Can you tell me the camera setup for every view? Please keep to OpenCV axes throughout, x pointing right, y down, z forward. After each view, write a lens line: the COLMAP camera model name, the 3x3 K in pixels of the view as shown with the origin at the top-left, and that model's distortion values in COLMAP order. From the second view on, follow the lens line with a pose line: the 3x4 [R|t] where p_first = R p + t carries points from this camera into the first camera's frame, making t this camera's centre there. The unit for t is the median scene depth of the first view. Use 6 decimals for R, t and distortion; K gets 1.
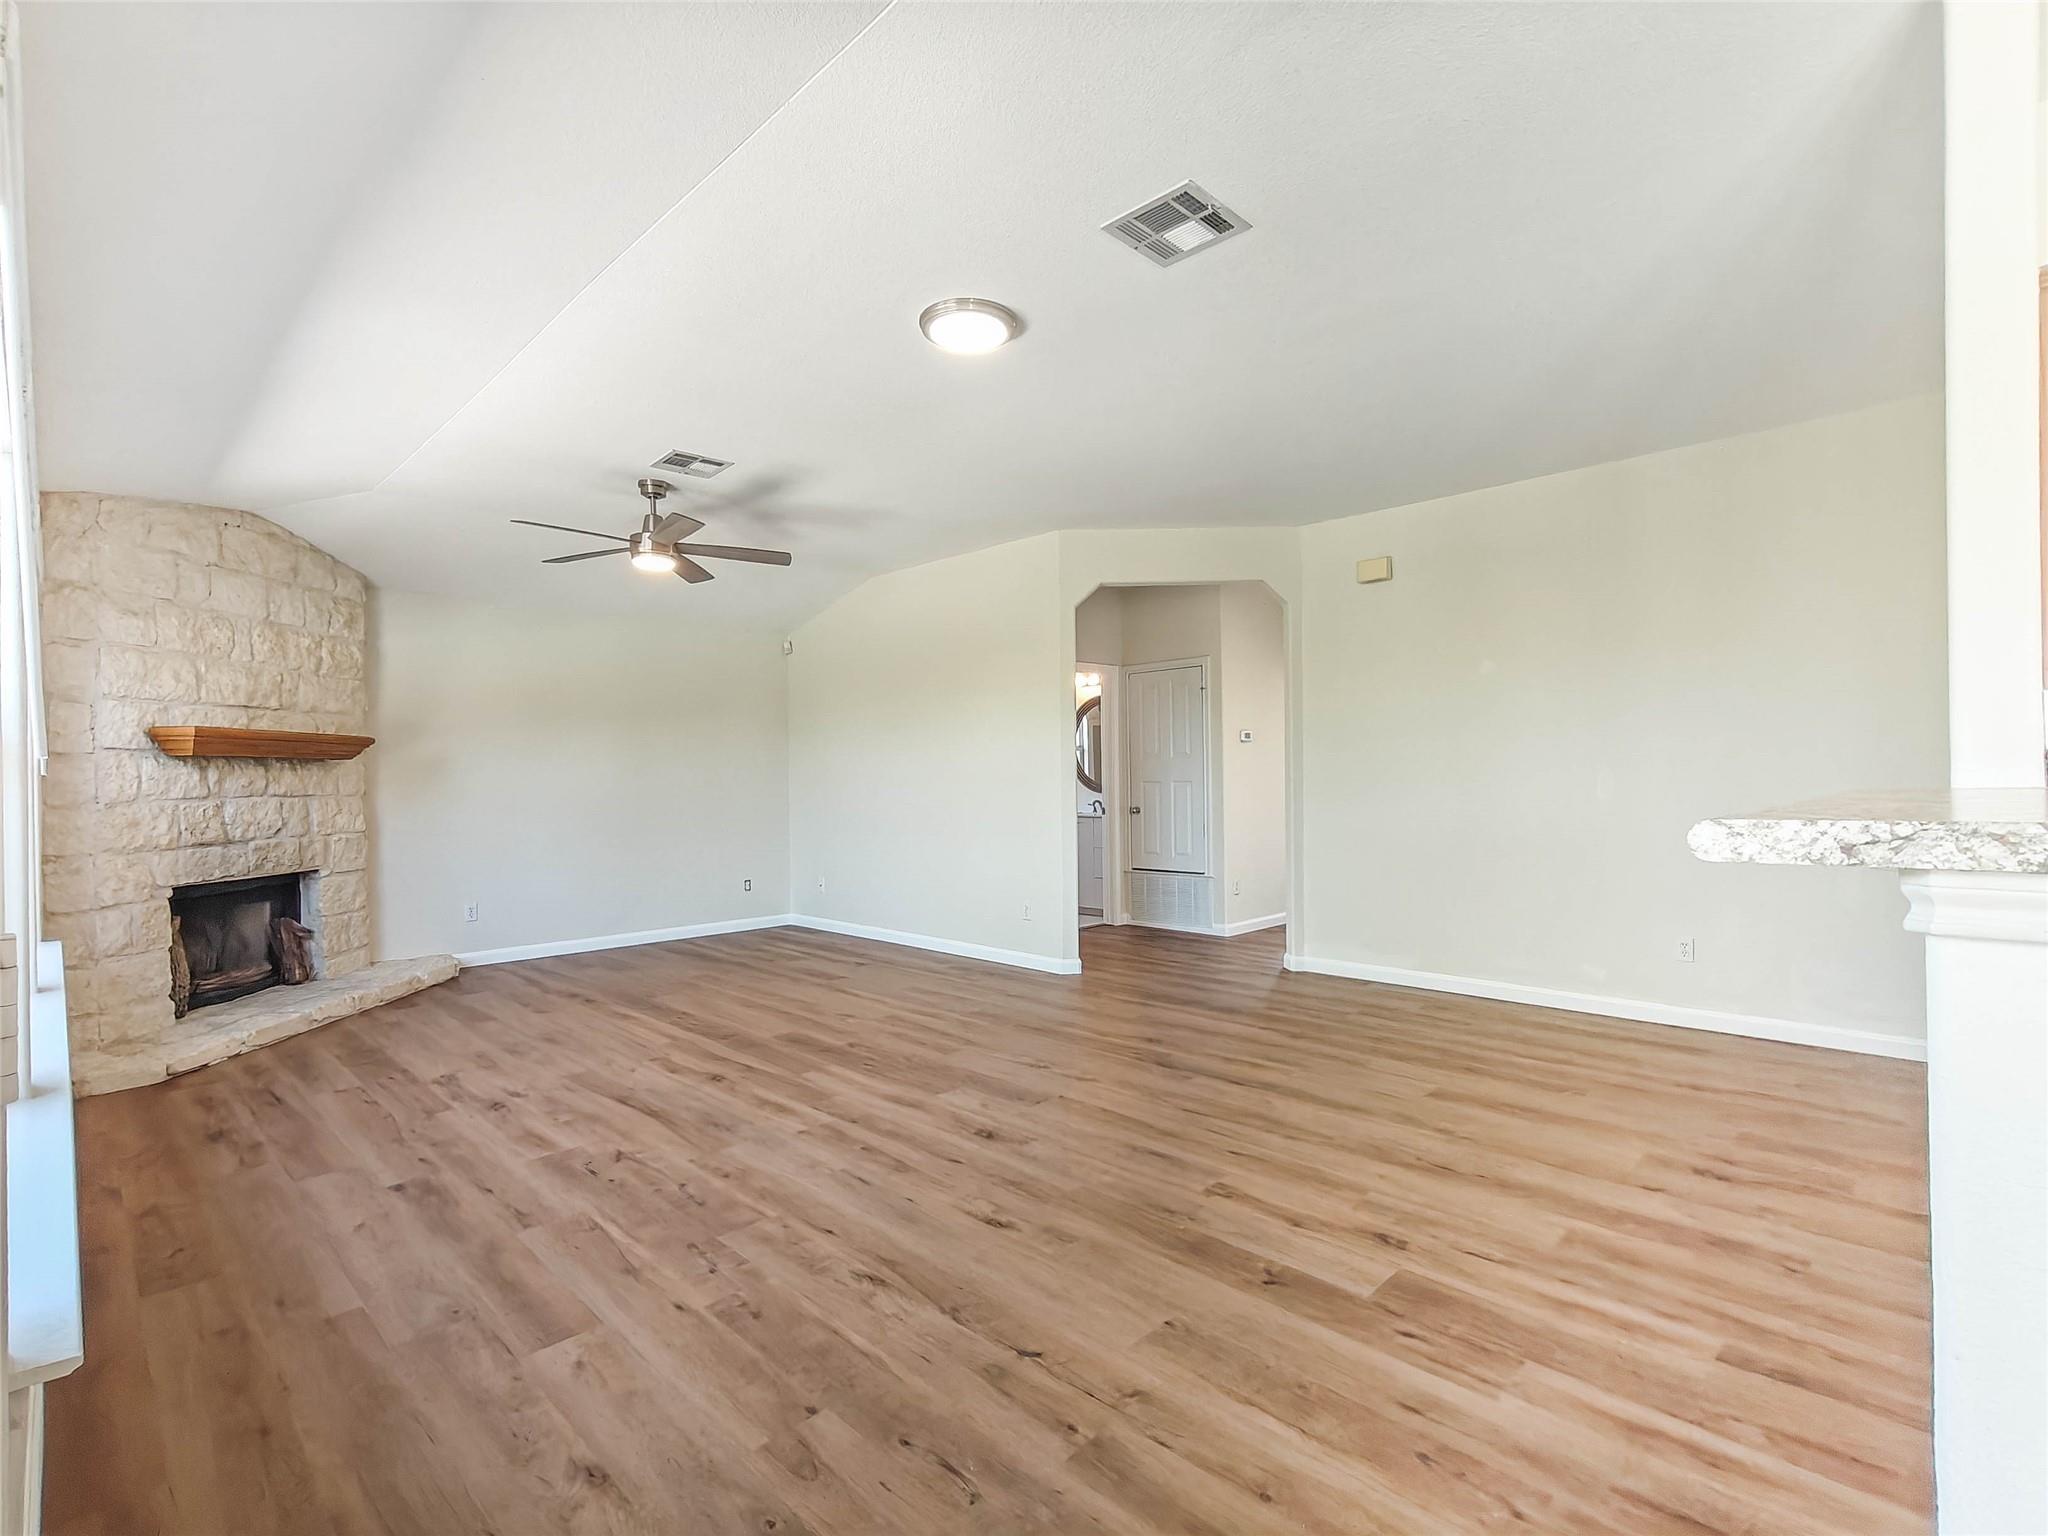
lens RADIAL K [[954.8, 0, 1025.9], [0, 954.8, 776.7], [0, 0, 1]] dist [0.002060, -0.000454]
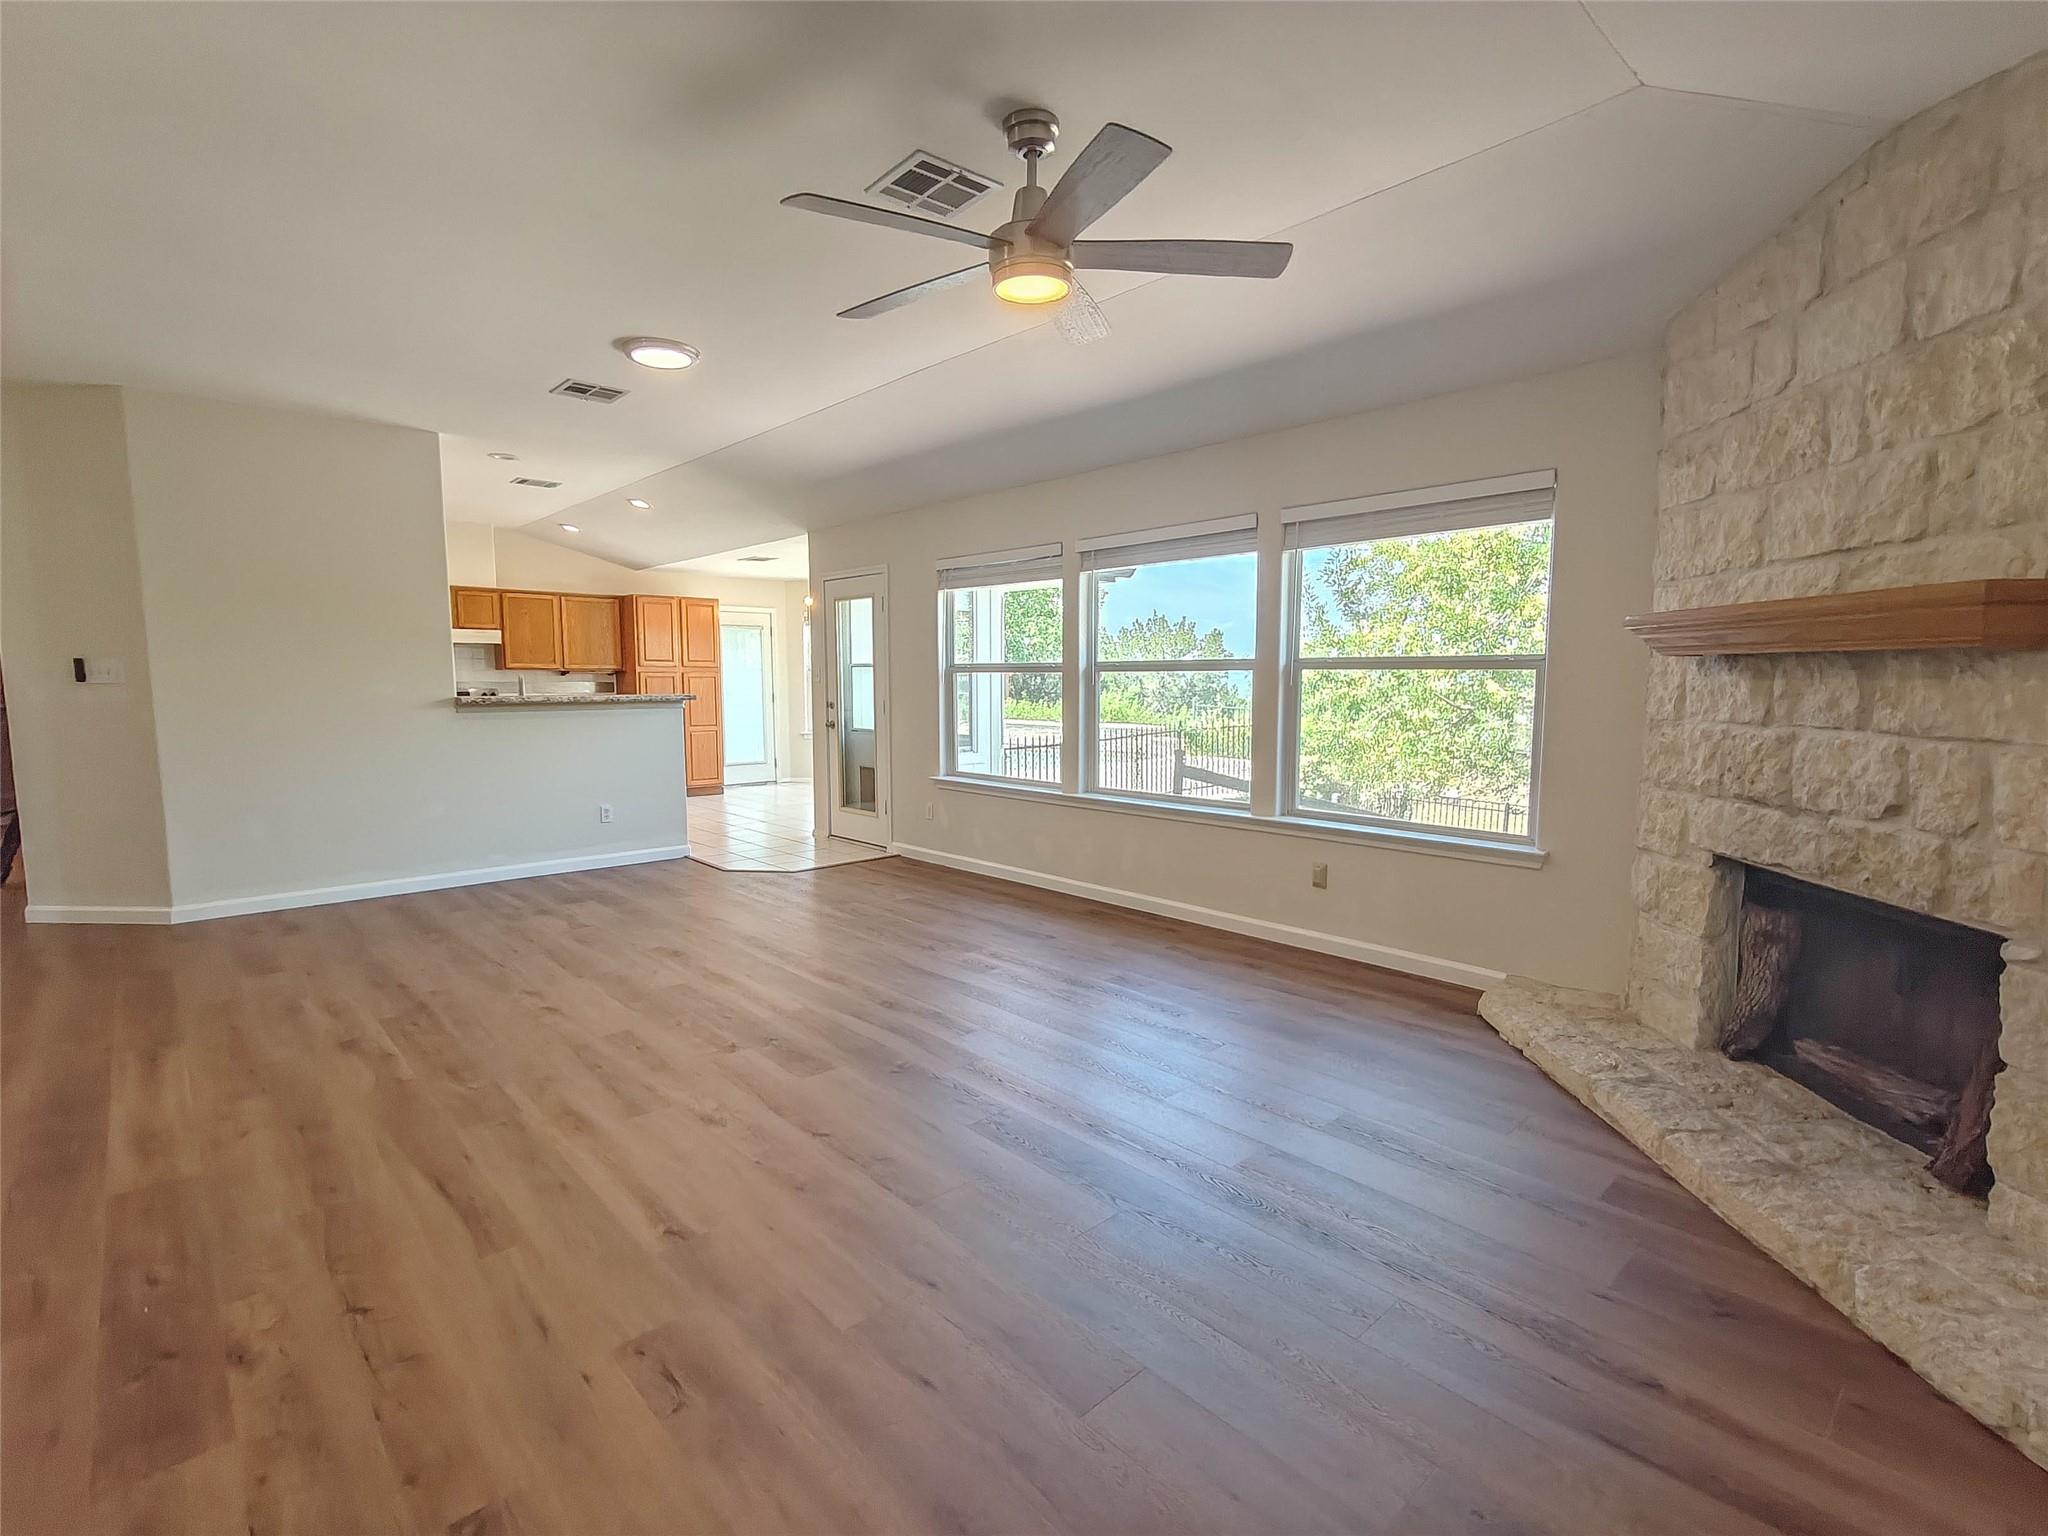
lens RADIAL K [[954.8, 0, 1025.9], [0, 954.8, 776.7], [0, 0, 1]] dist [0.002060, -0.000454]
pose [[-0.998952, 0.007938, 0.045087, -0.435200], [0.012659, 0.994347, 0.105419, -0.014147], [-0.043996, 0.105879, -0.993405, 1.656159]]
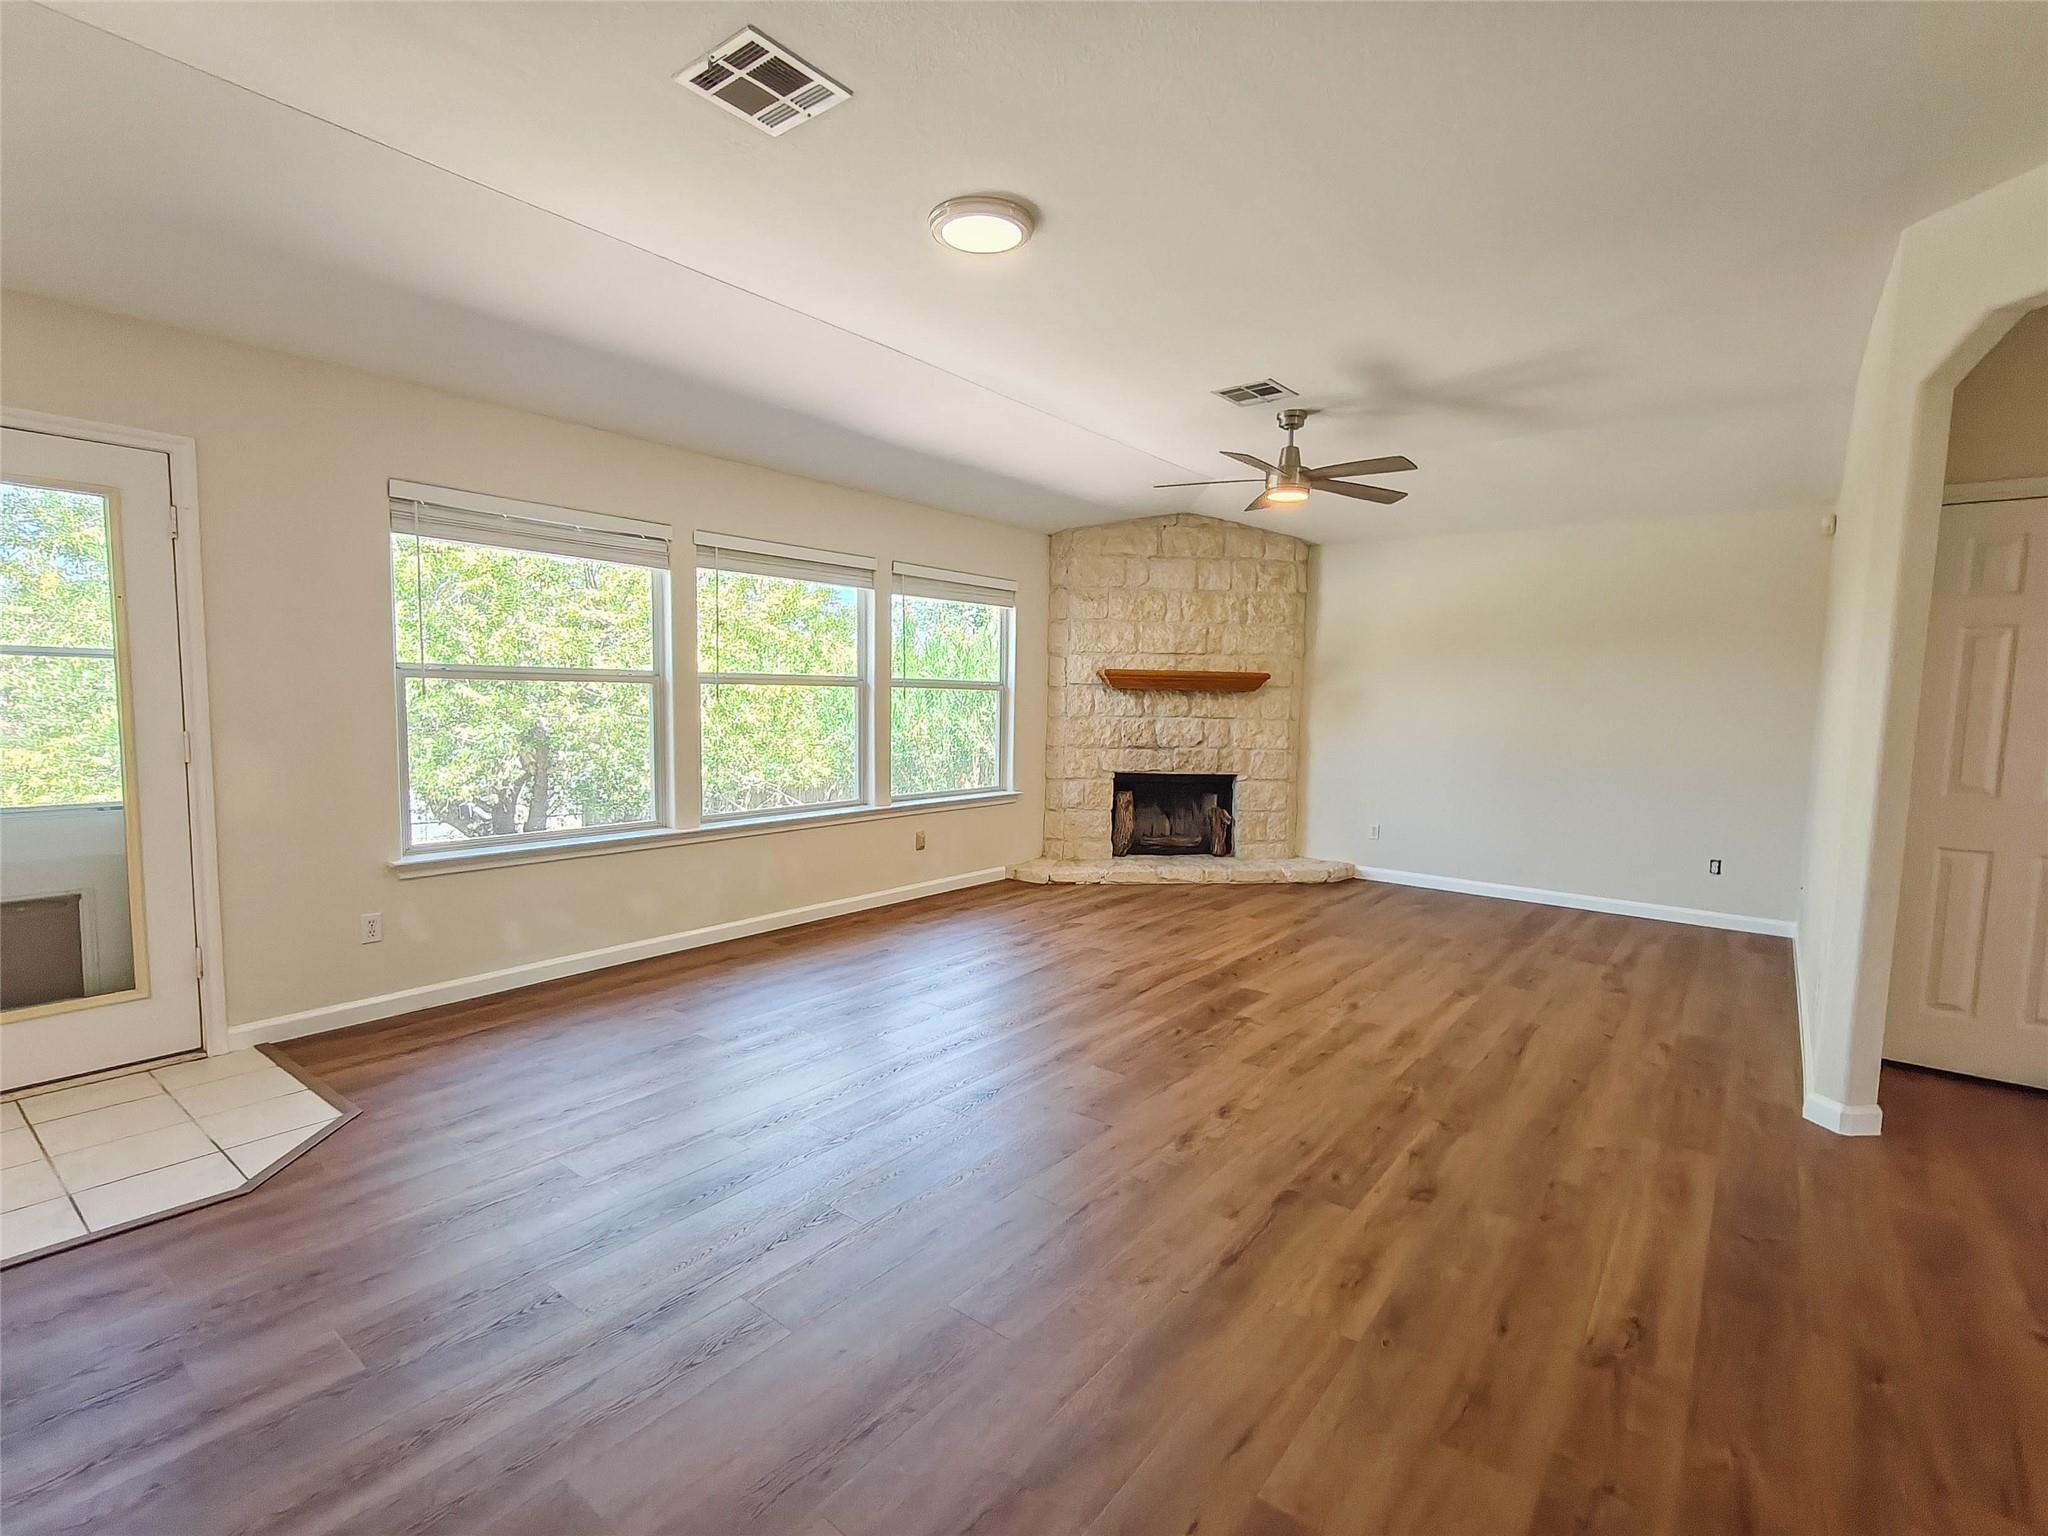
lens RADIAL K [[954.8, 0, 1025.9], [0, 954.8, 776.7], [0, 0, 1]] dist [0.002060, -0.000454]
pose [[0.115640, 0.099883, -0.988256, 0.629118], [-0.021802, 0.994947, 0.098008, -0.027280], [0.993052, 0.010212, 0.117233, 0.661662]]
